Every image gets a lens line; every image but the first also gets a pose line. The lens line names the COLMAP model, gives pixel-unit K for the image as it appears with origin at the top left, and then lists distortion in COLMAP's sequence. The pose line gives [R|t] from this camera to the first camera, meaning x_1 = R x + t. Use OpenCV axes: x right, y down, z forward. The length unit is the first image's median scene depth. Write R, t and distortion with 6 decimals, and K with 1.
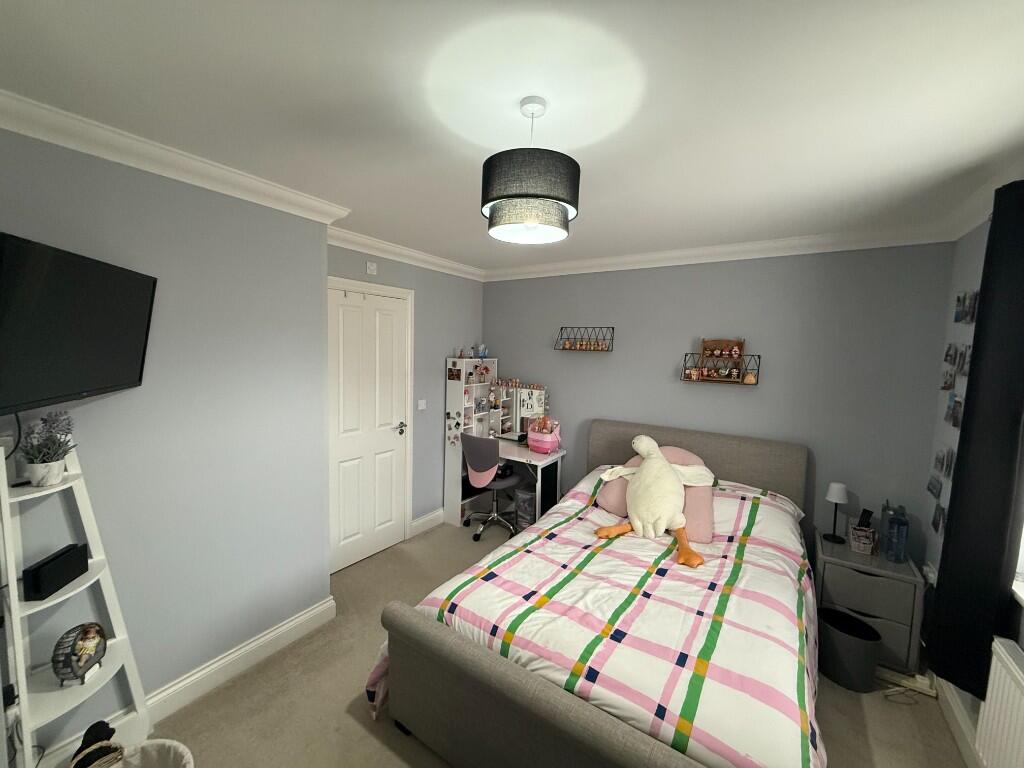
lens RADIAL K [[407.6, 0, 512.0], [0, 407.6, 384.0], [0, 0, 1]] dist [0.001241, 0.000106]
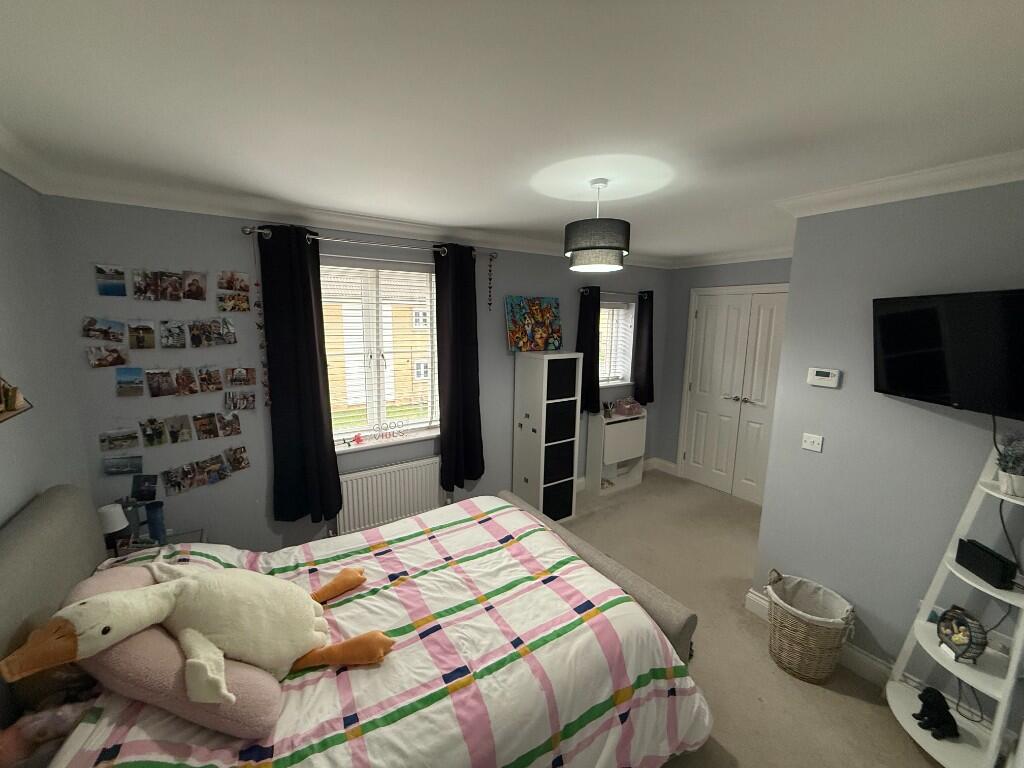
lens RADIAL K [[407.6, 0, 512.0], [0, 407.6, 384.0], [0, 0, 1]] dist [0.001241, 0.000106]
pose [[-0.923210, -0.102247, 0.370443, -0.183845], [-0.008212, 0.968985, 0.246985, -0.211374], [-0.384207, 0.224977, -0.895416, 1.702402]]
